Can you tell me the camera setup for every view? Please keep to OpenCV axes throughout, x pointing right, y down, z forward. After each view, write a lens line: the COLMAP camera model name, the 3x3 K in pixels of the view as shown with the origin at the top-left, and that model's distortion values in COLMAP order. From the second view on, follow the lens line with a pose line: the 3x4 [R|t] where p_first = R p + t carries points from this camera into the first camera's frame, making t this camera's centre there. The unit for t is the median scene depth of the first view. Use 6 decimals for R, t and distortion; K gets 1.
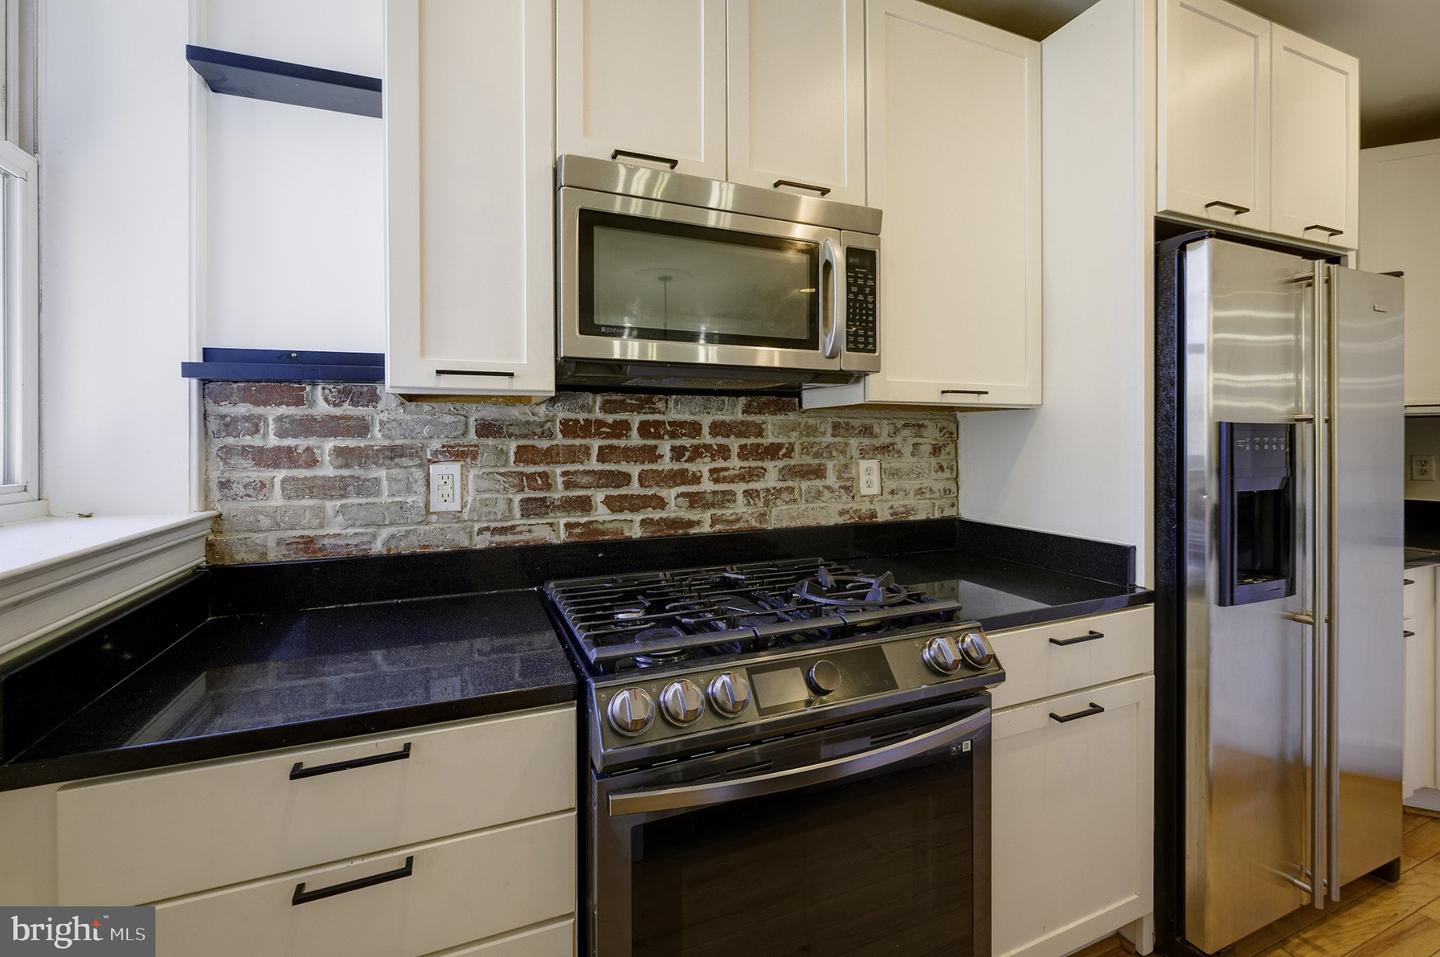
lens RADIAL K [[615.1, 0, 692.5], [0, 615.1, 438.9], [0, 0, 1]] dist [-0.001563, -0.000350]
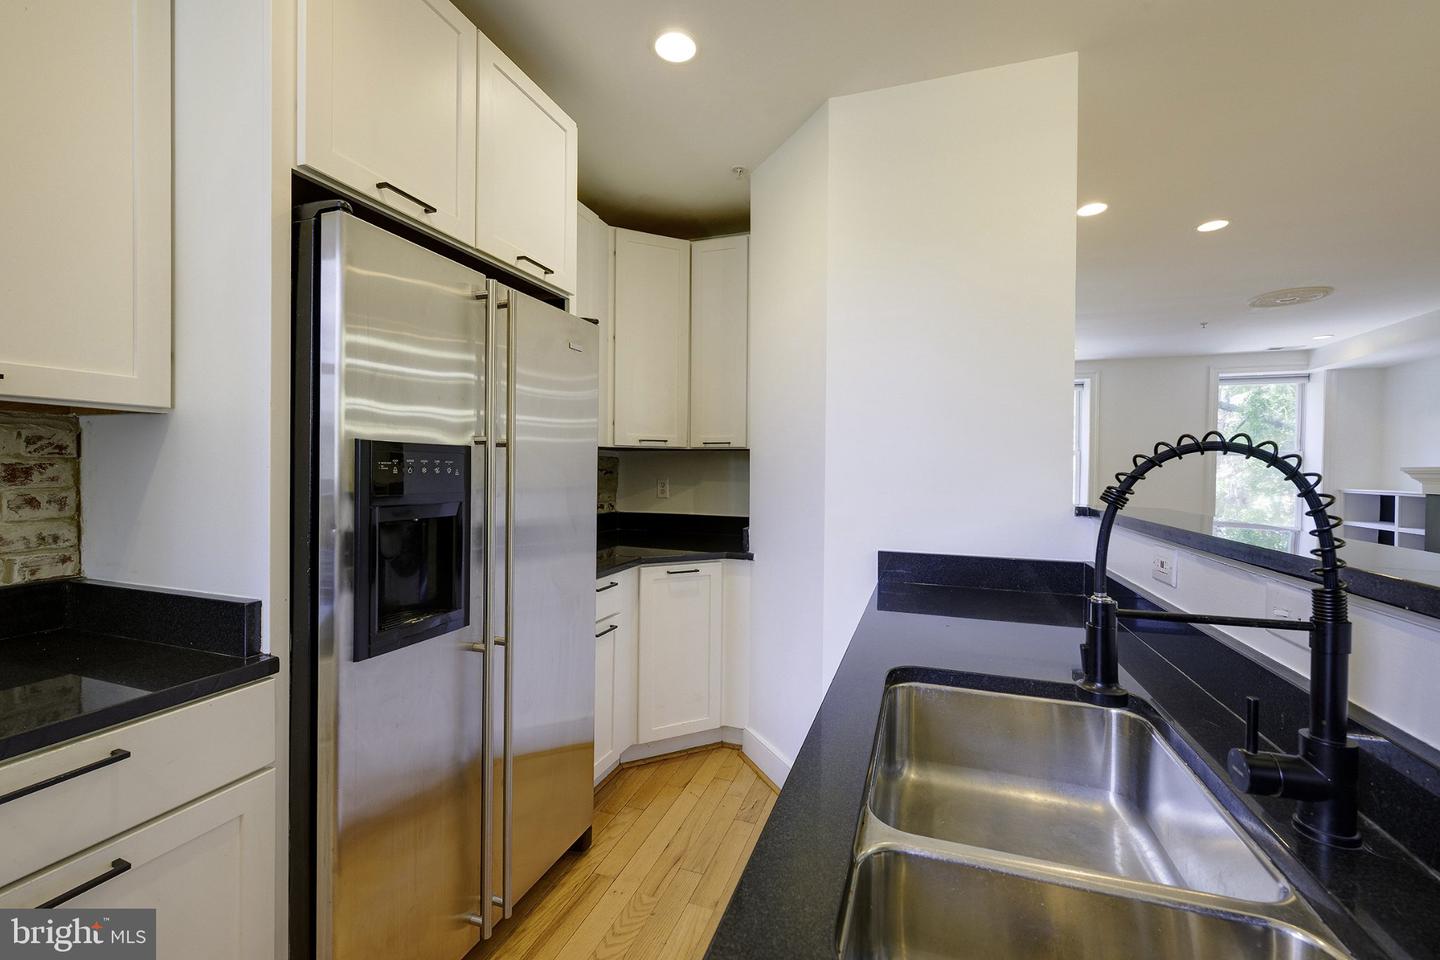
lens RADIAL K [[594.9, 0, 749.4], [0, 594.9, 471.5], [0, 0, 1]] dist [0.001945, 0.000298]
pose [[0.628212, 0.005485, 0.778023, 0.481671], [-0.014679, 0.999881, 0.004804, 0.003350], [-0.777904, -0.014439, 0.628218, 0.072076]]
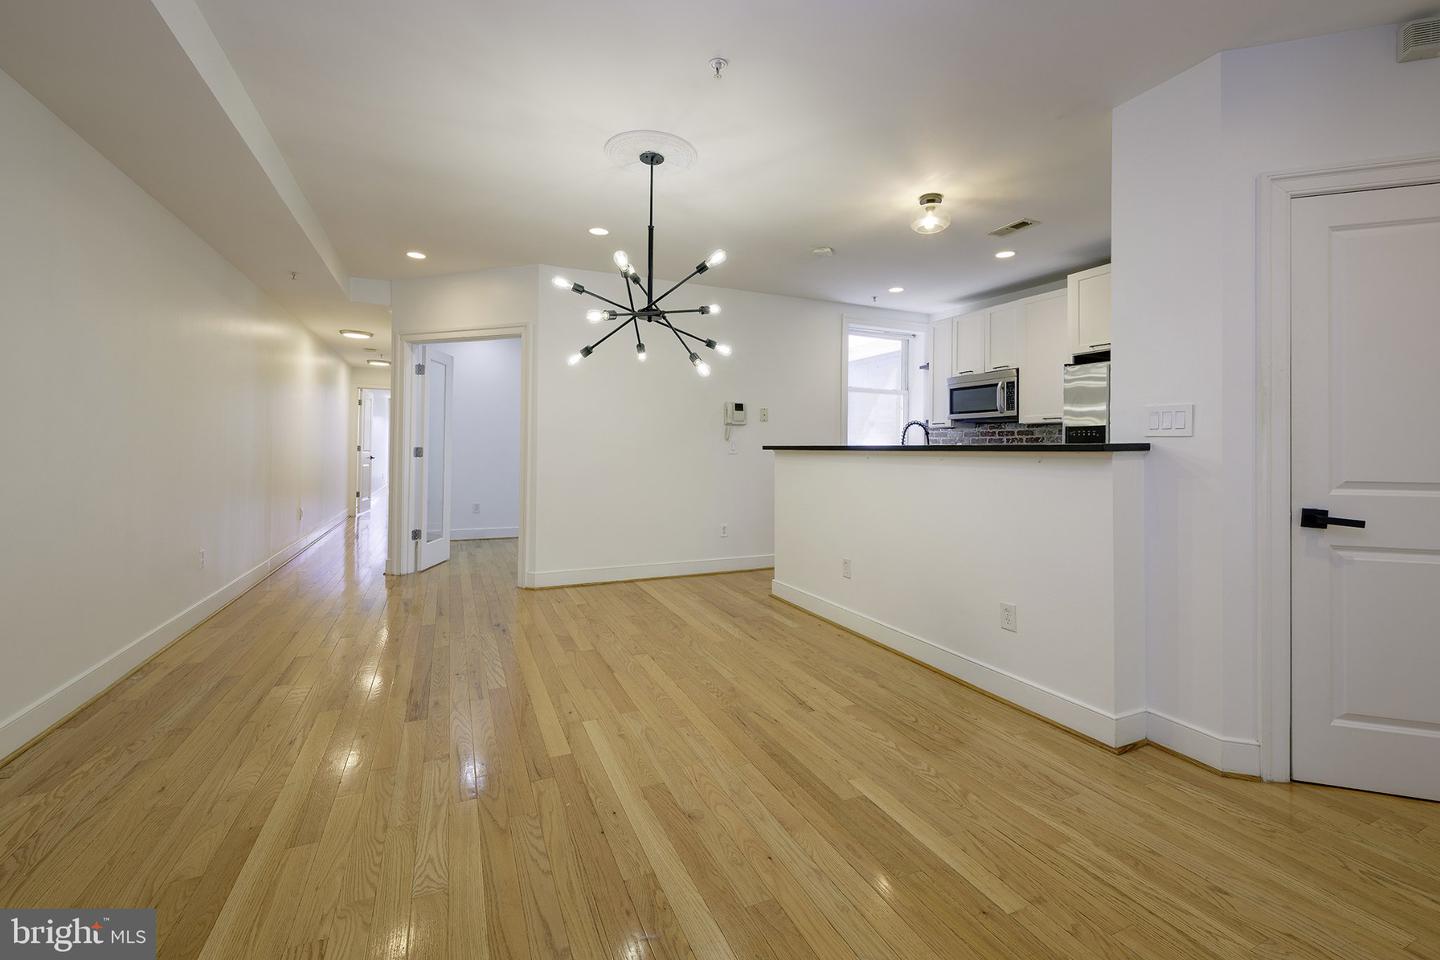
lens RADIAL K [[598.5, 0, 725.0], [0, 598.5, 445.0], [0, 0, 1]] dist [-0.000101, 0.000166]
pose [[0.043664, -0.008176, -0.999013, 3.252388], [-0.013703, 0.999868, -0.008782, 0.100124], [0.998952, 0.014073, 0.043547, -0.713360]]
